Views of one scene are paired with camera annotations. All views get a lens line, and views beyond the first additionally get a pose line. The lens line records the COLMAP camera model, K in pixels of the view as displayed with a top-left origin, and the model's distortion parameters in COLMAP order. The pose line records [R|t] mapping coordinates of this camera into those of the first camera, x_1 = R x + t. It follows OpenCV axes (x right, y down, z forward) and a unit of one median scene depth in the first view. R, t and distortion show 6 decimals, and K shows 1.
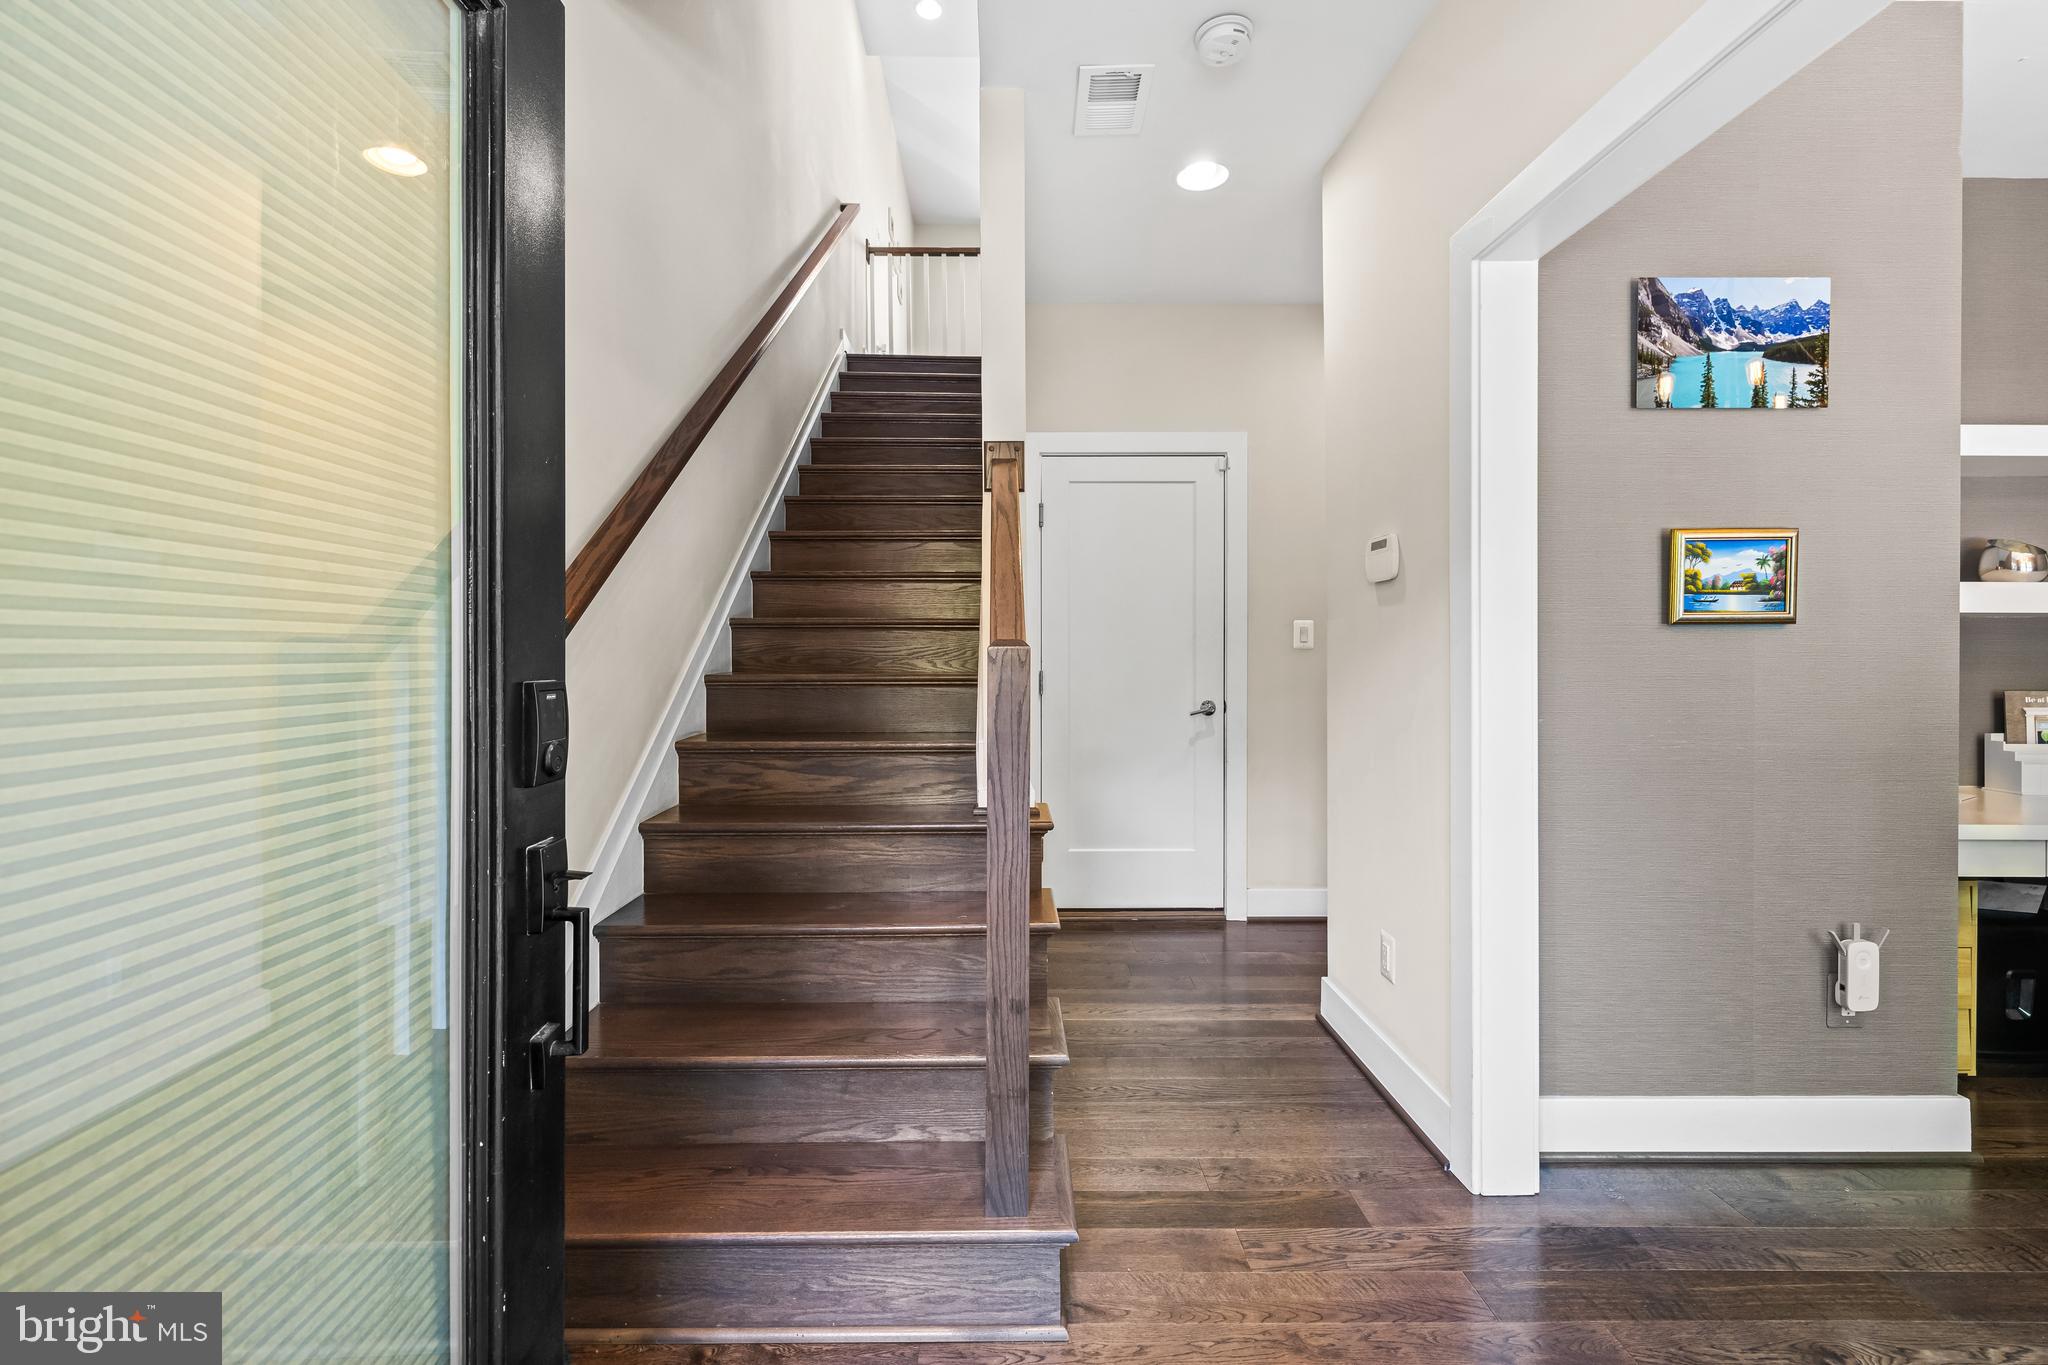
lens RADIAL K [[869.2, 0, 1022.5], [0, 869.2, 661.9], [0, 0, 1]] dist [-0.001950, 0.000730]
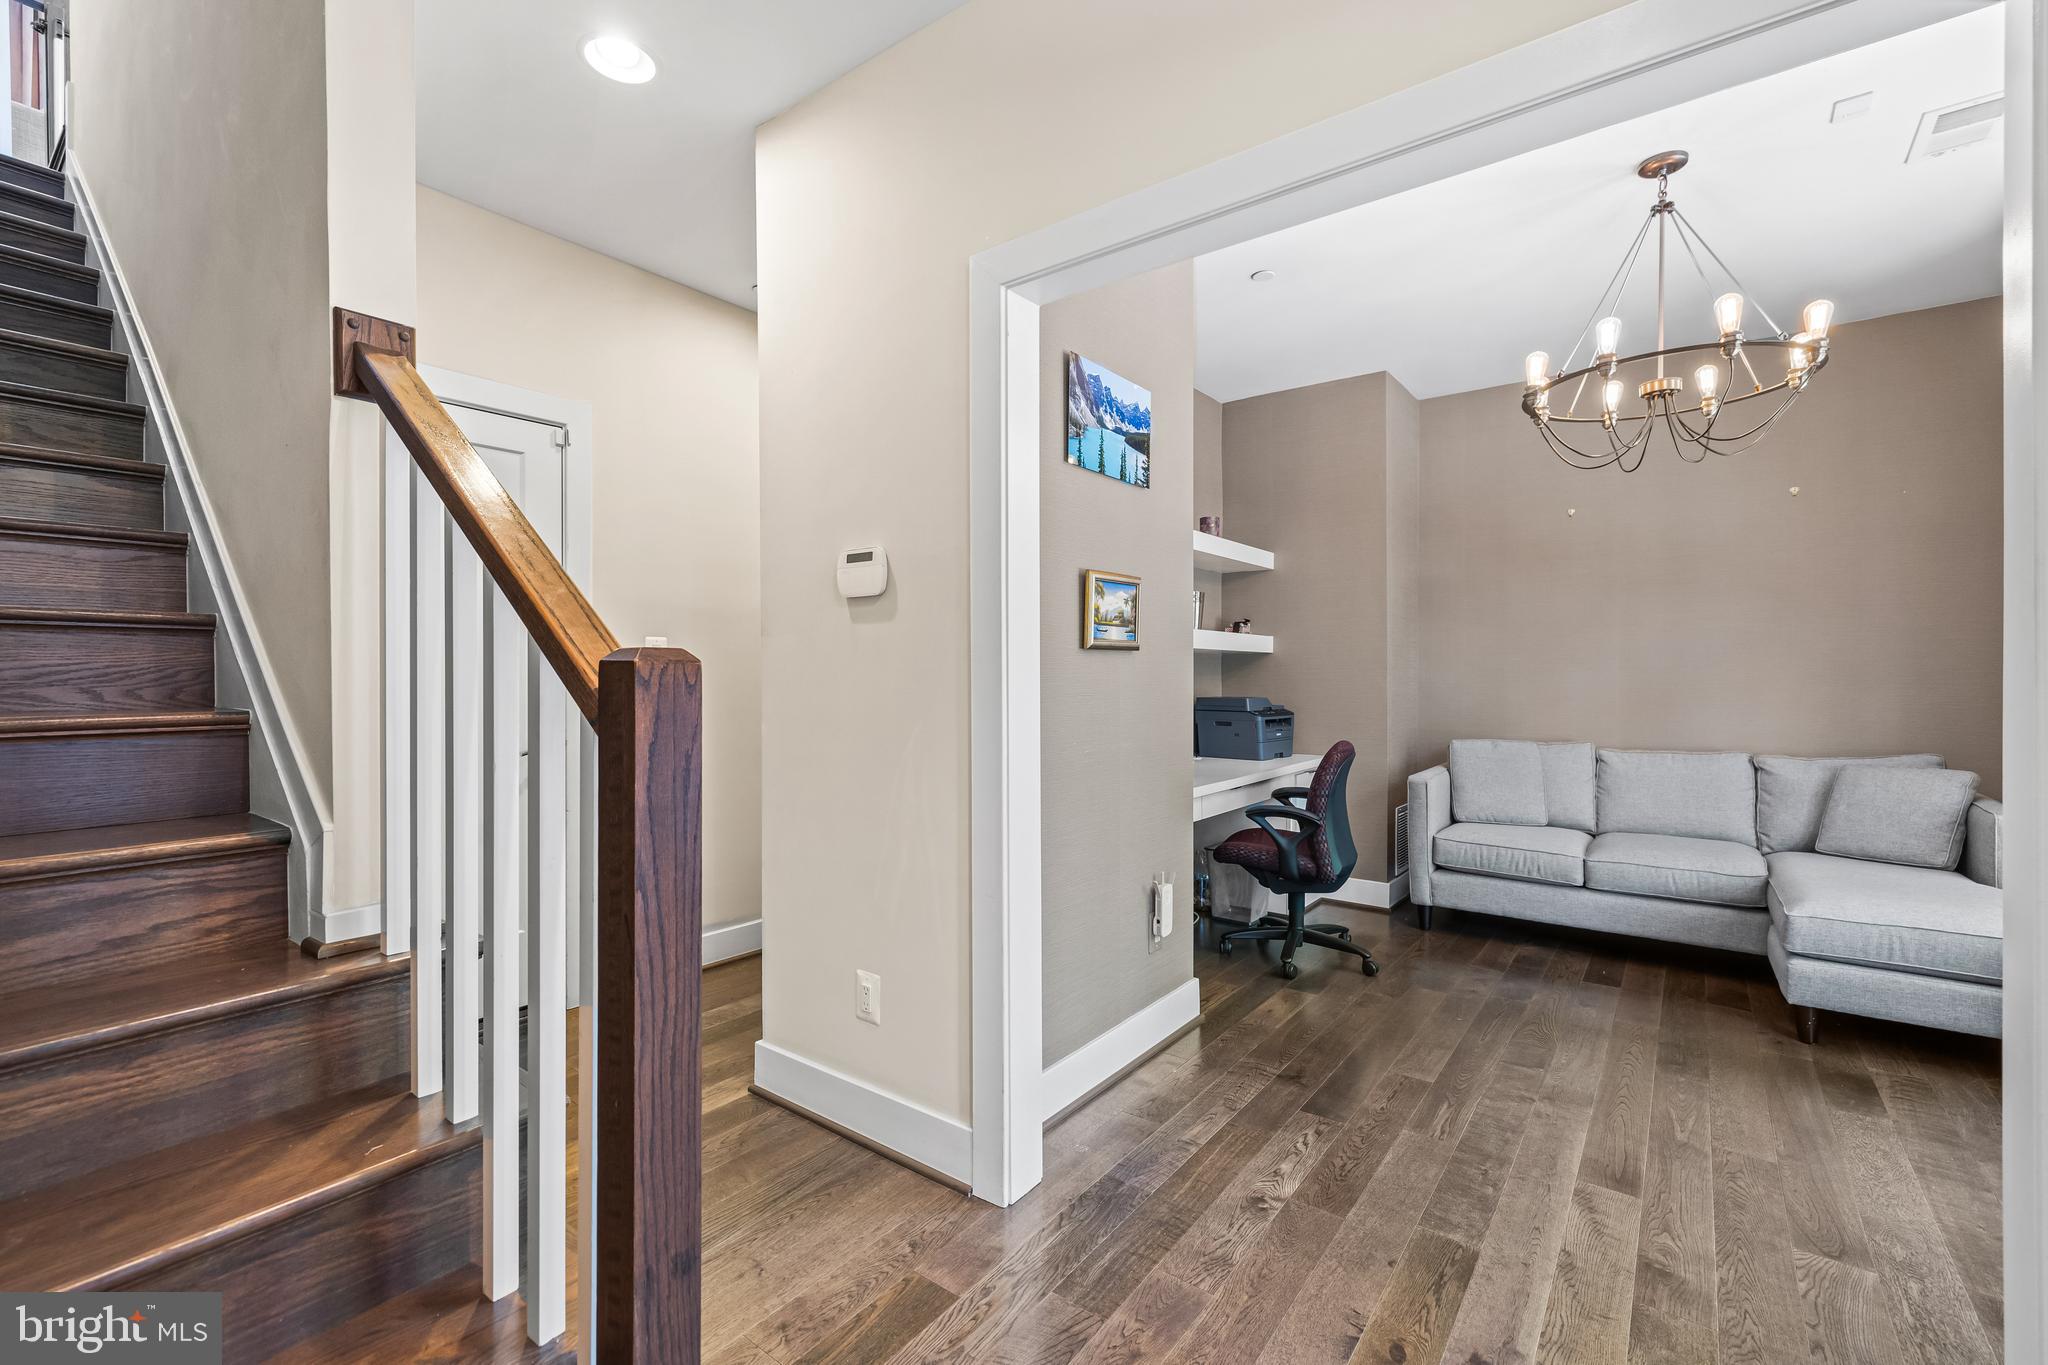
lens RADIAL K [[869.2, 0, 1011.7], [0, 869.2, 677.2], [0, 0, 1]] dist [-0.001950, 0.000730]
pose [[0.619337, -0.003403, 0.785118, -0.254451], [0.010332, 0.999939, -0.003816, -0.000975], [-0.785057, 0.010475, 0.619335, 0.343015]]
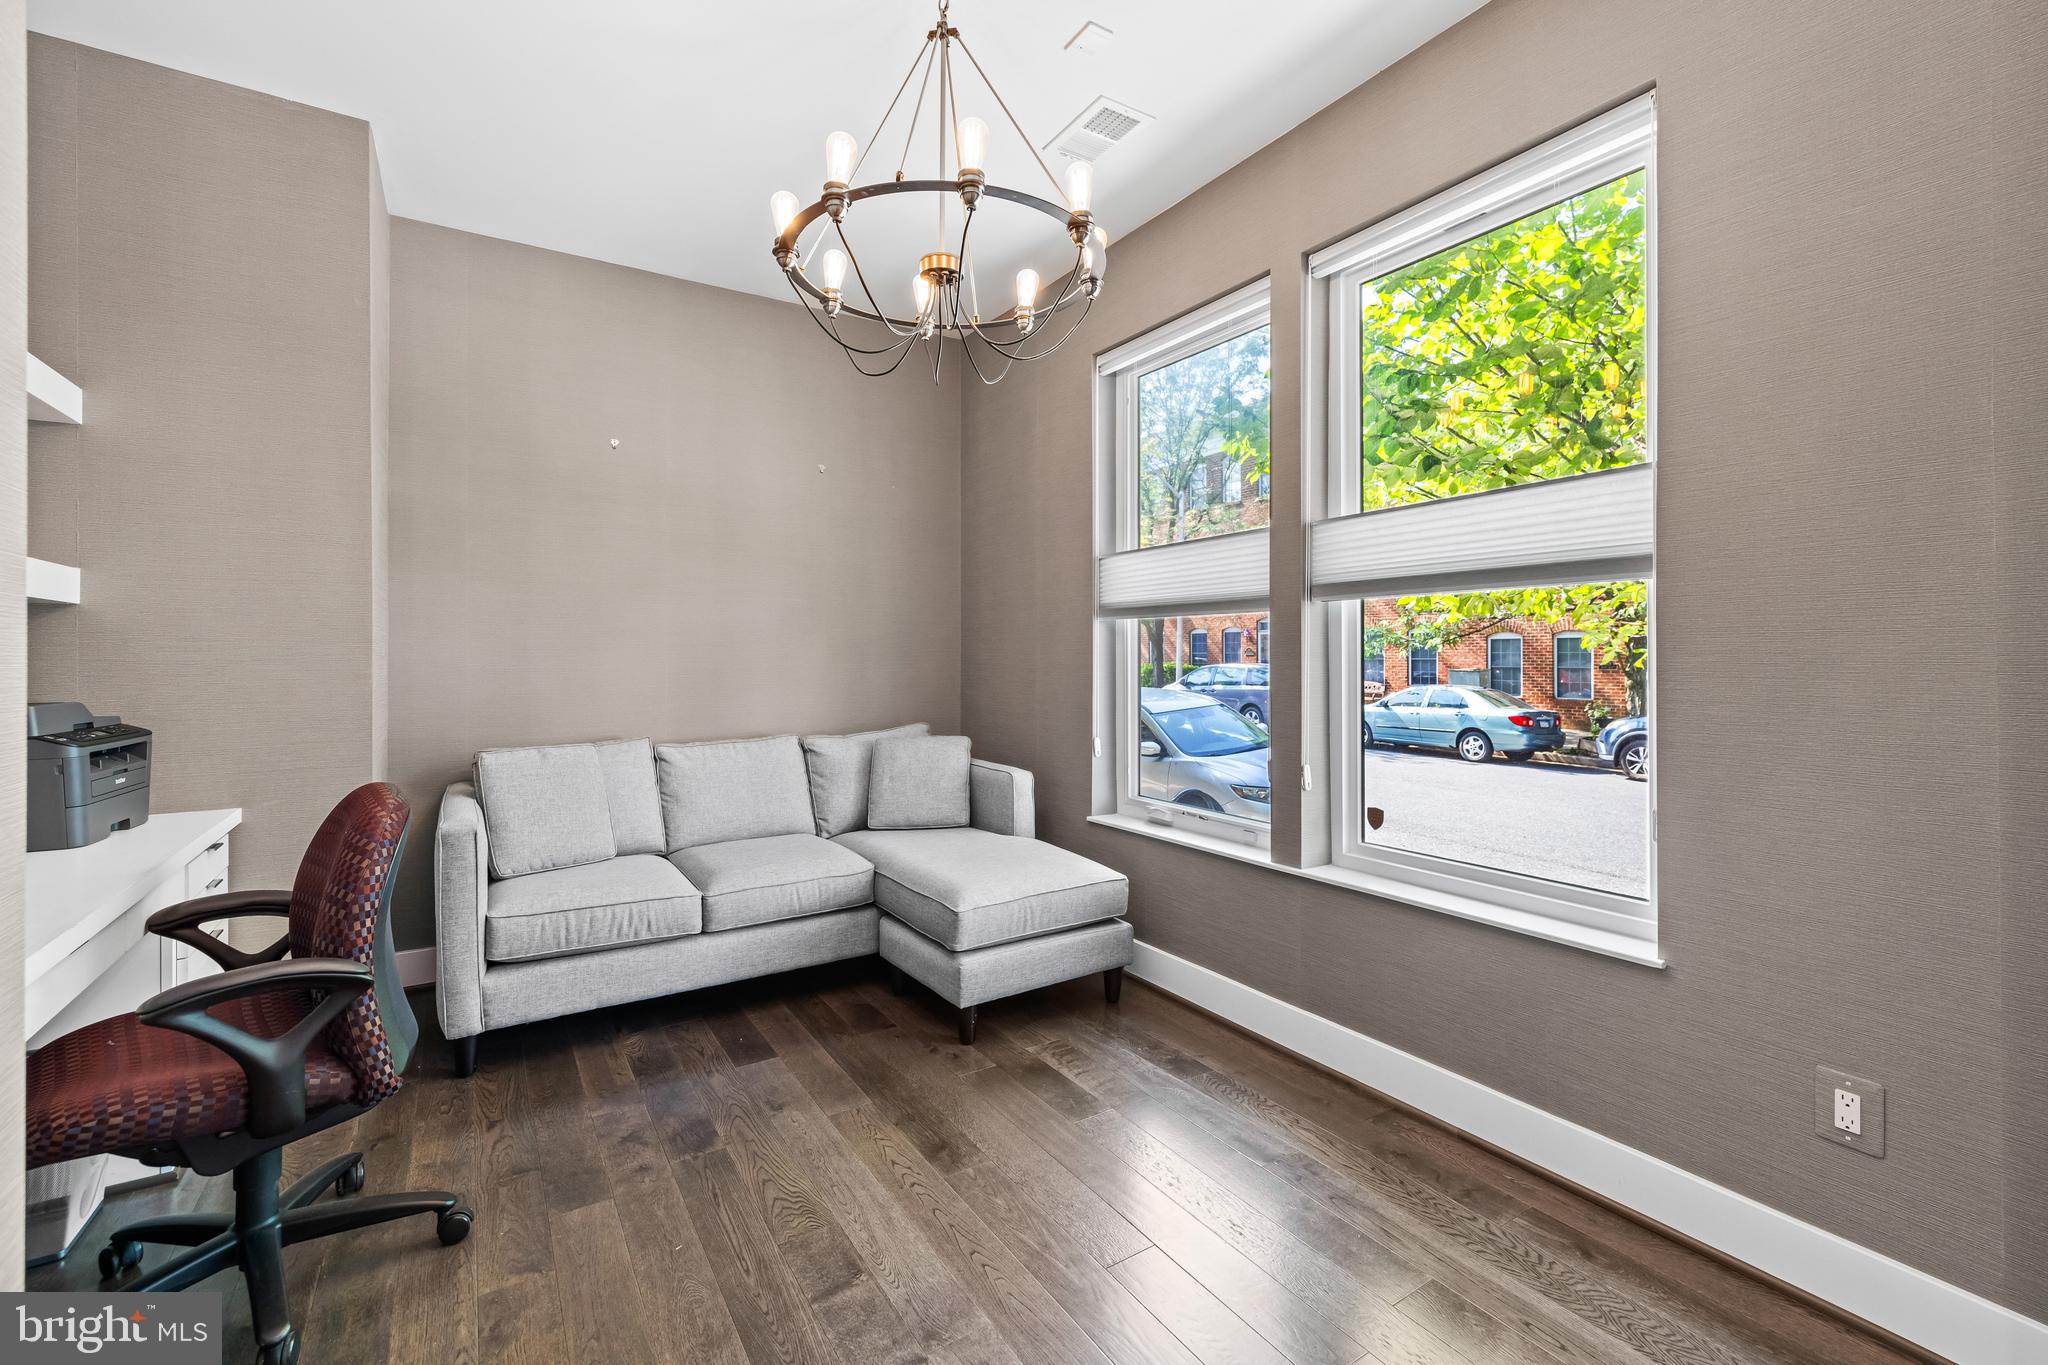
lens RADIAL K [[869.2, 0, 1030.9], [0, 869.2, 655.5], [0, 0, 1]] dist [-0.001950, 0.000730]
pose [[-0.537942, 0.000410, 0.842982, 0.491227], [0.011727, 0.999907, 0.006997, 0.002874], [-0.842900, 0.013649, -0.537896, 0.834824]]
